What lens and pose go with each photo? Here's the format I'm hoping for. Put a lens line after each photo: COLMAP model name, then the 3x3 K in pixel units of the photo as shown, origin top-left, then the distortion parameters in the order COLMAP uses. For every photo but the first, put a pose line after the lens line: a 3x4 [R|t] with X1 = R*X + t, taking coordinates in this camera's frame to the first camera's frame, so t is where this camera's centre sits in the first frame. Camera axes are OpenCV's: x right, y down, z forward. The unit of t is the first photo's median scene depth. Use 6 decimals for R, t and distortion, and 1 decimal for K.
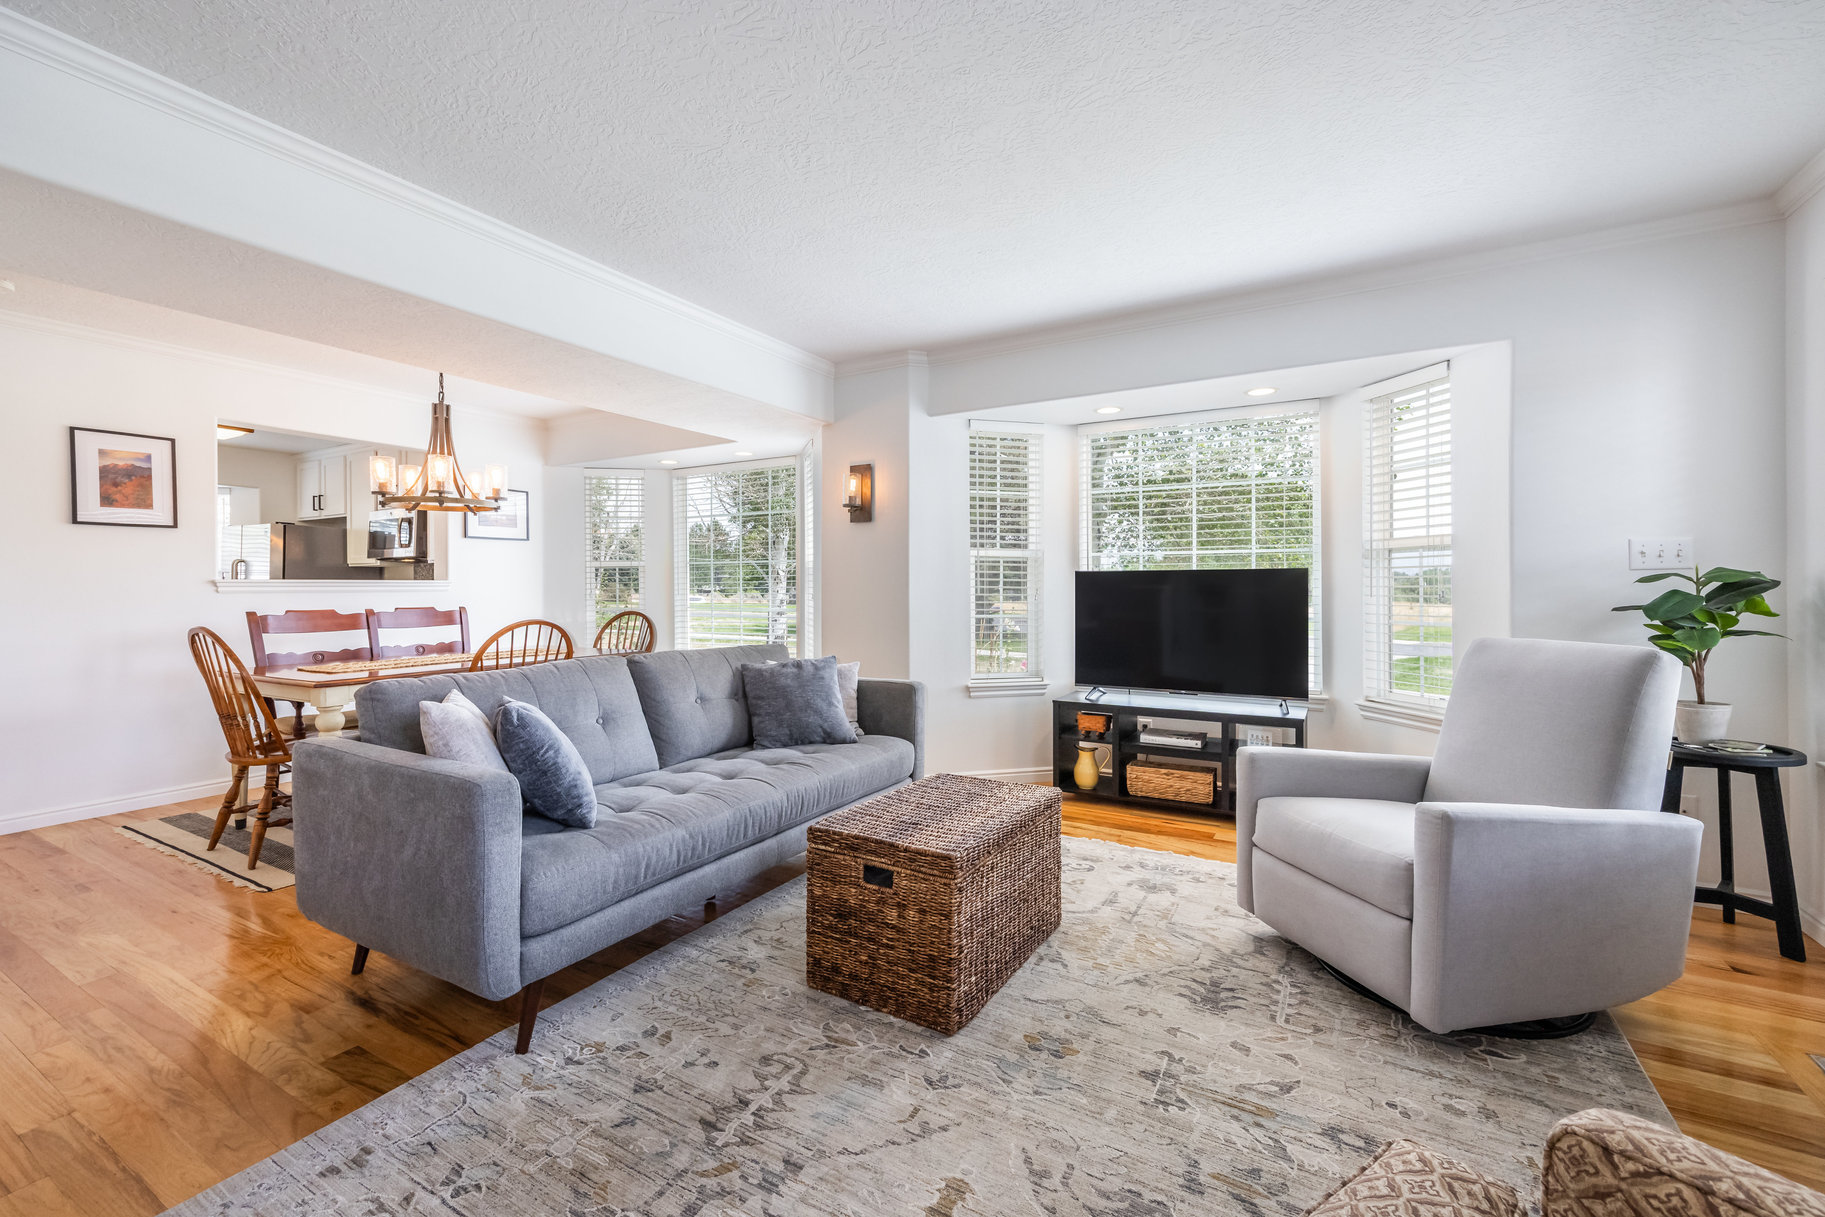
lens RADIAL K [[743.0, 0, 912.3], [0, 743.0, 590.0], [0, 0, 1]] dist [0.006307, -0.001507]
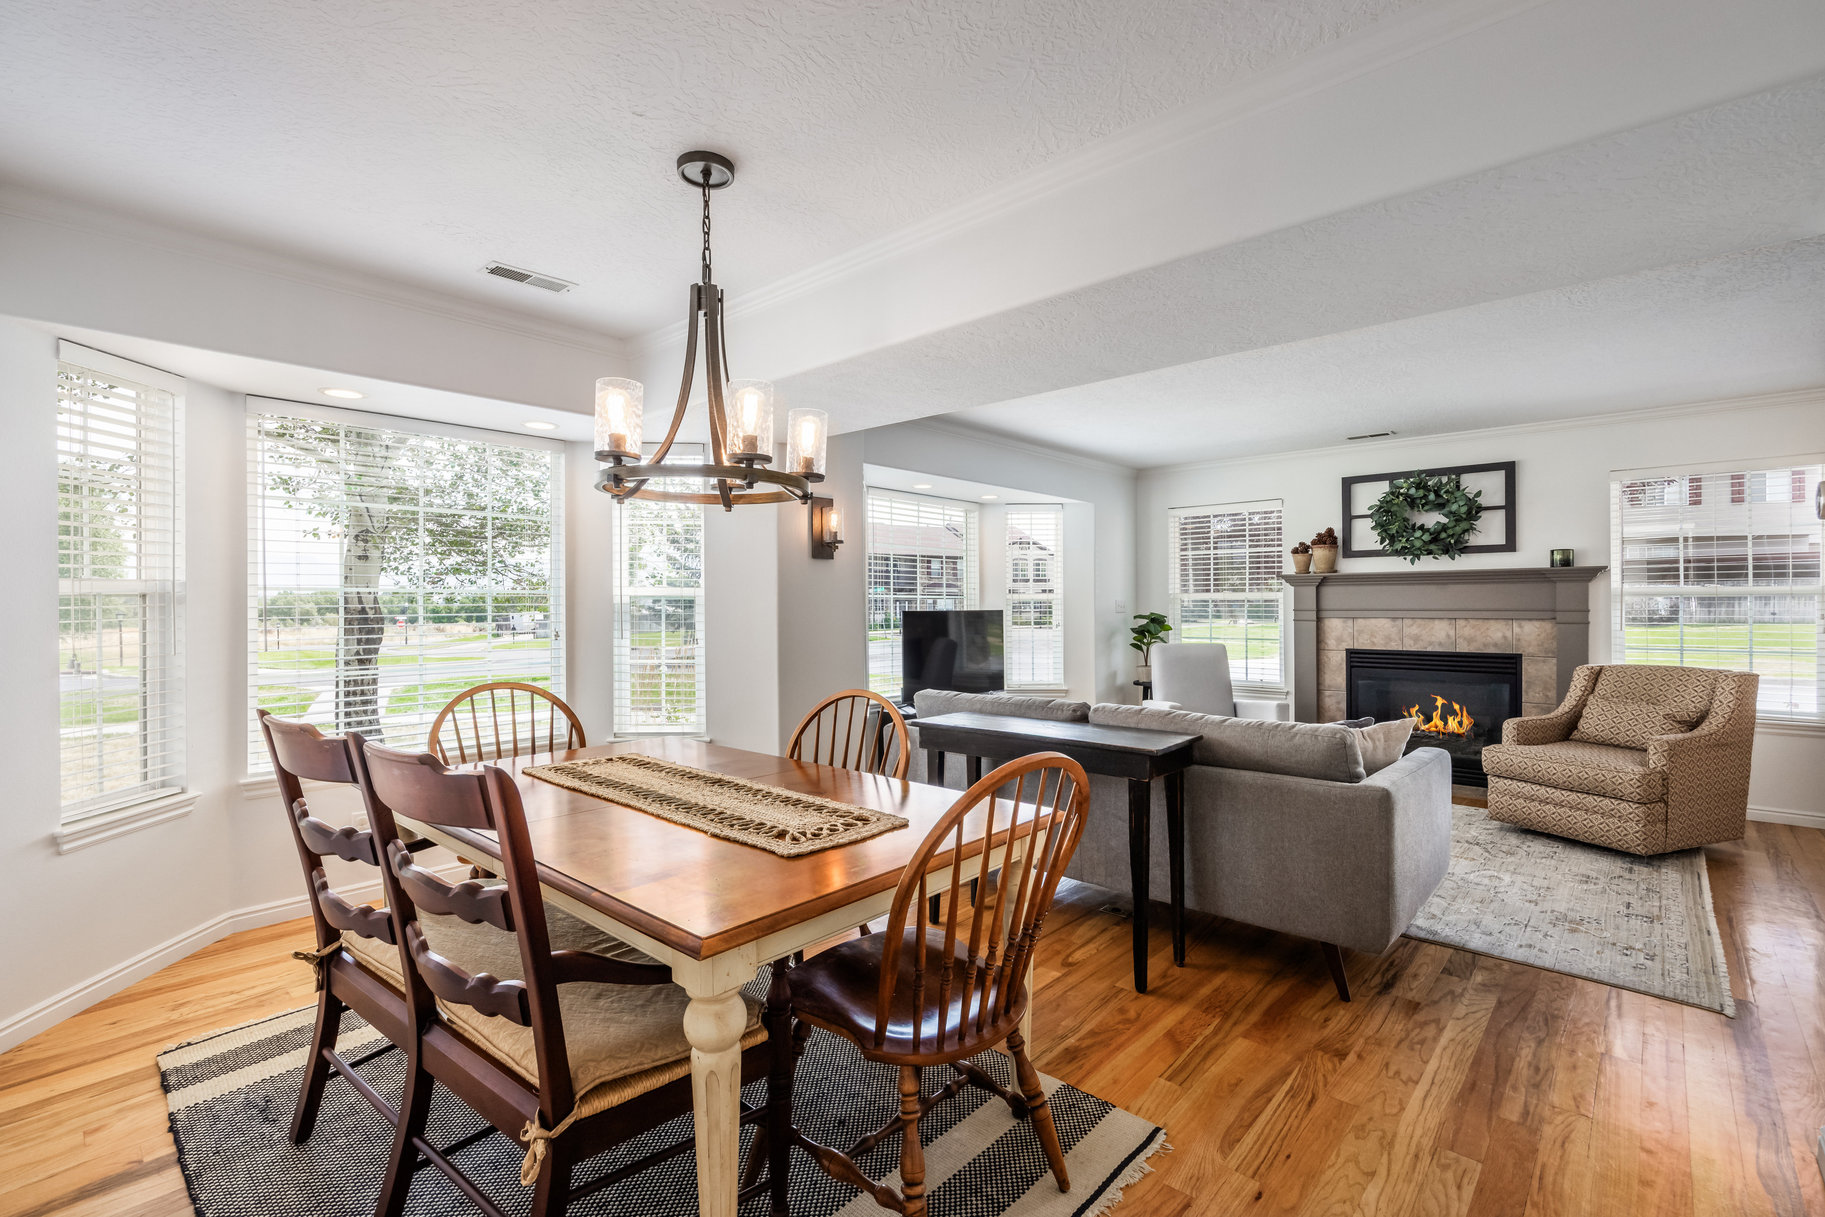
lens RADIAL K [[818.1, 0, 822.7], [0, 818.1, 605.5], [0, 0, 1]] dist [-0.008679, -0.000252]
pose [[0.274244, 0.003400, 0.961654, -1.263805], [0.004947, 0.999976, -0.004947, -0.031386], [-0.961647, 0.006114, 0.274220, 0.851789]]
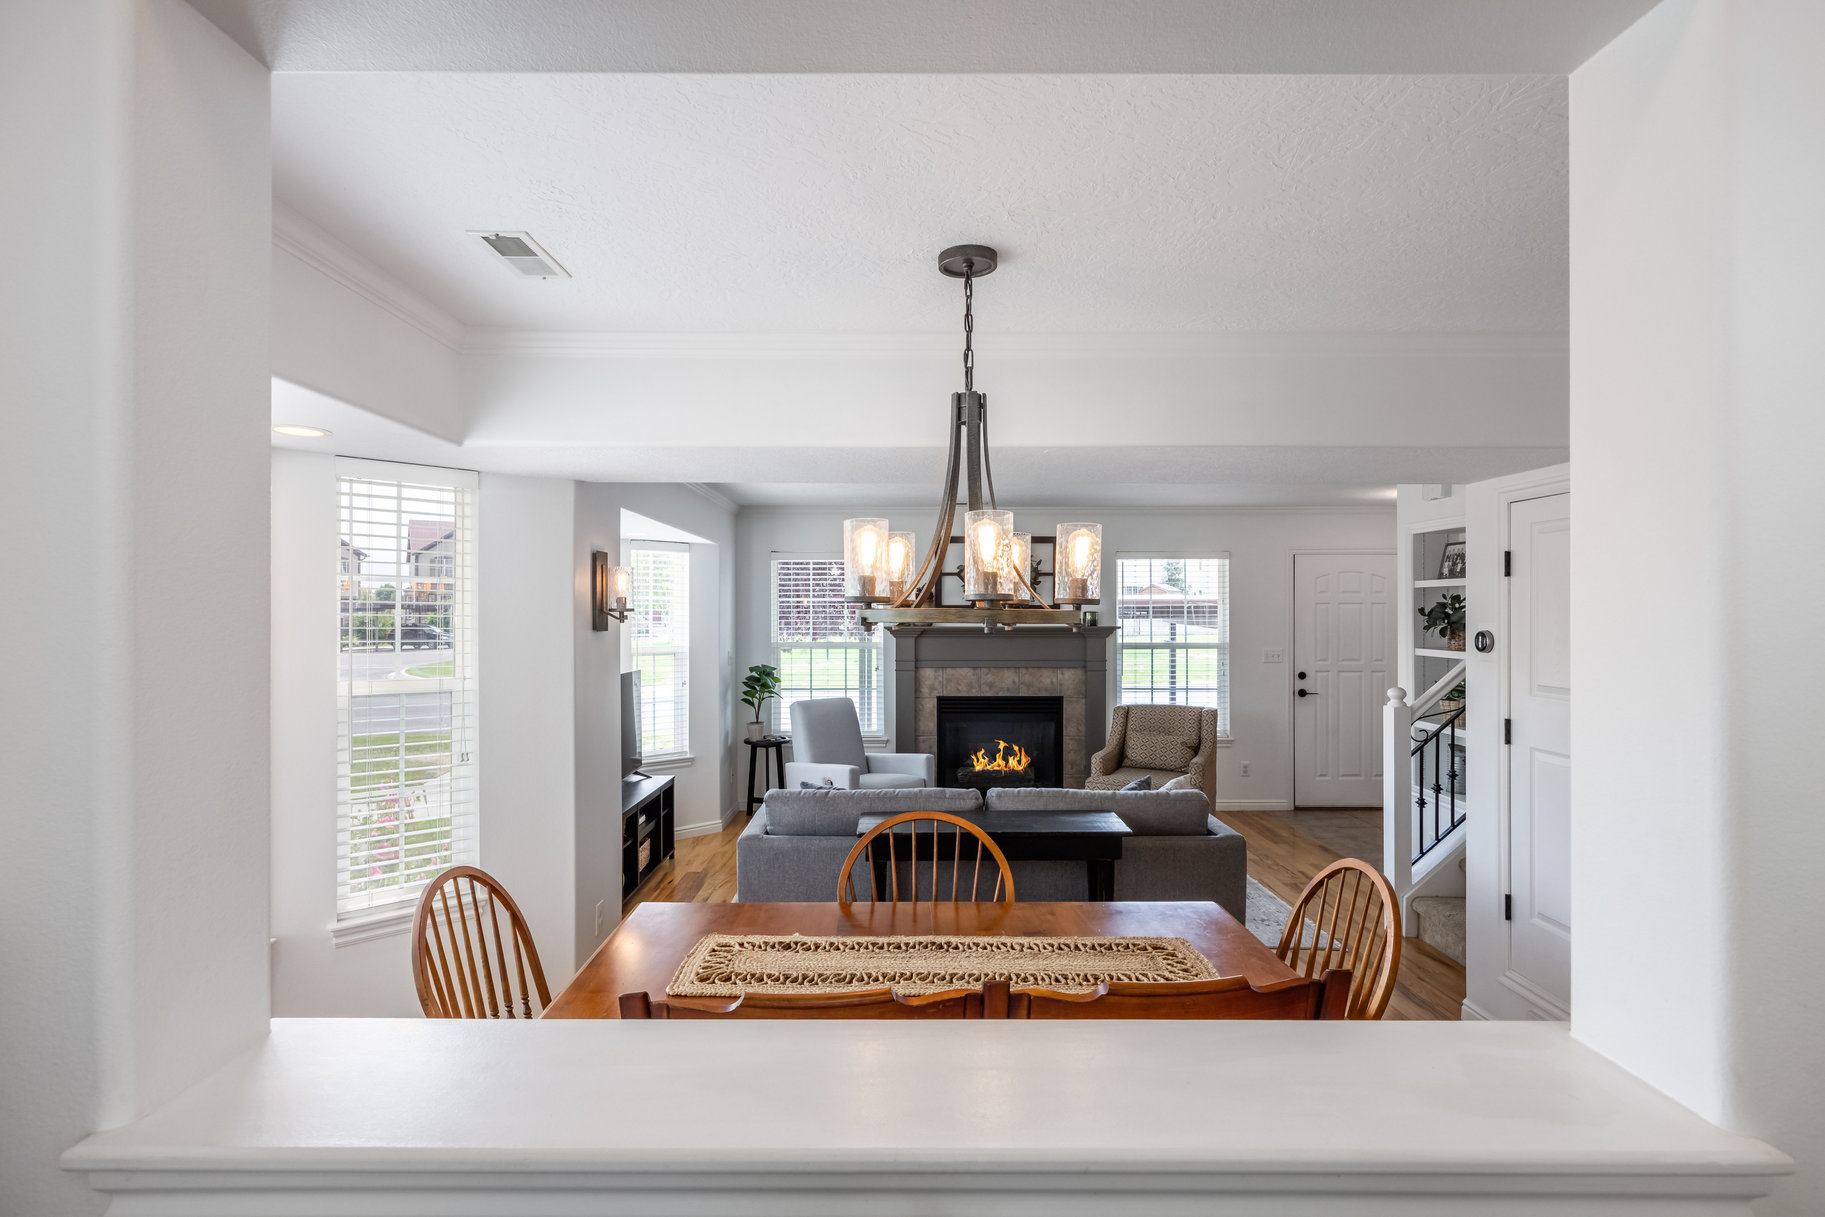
lens RADIAL K [[1022.1, 0, 882.9], [0, 1022.1, 594.5], [0, 0, 1]] dist [0.018186, 0.000136]
pose [[-0.499907, 0.016713, 0.865918, -1.252701], [0.004816, 0.999852, -0.016517, -0.128078], [-0.866066, -0.004087, -0.499913, 1.475238]]
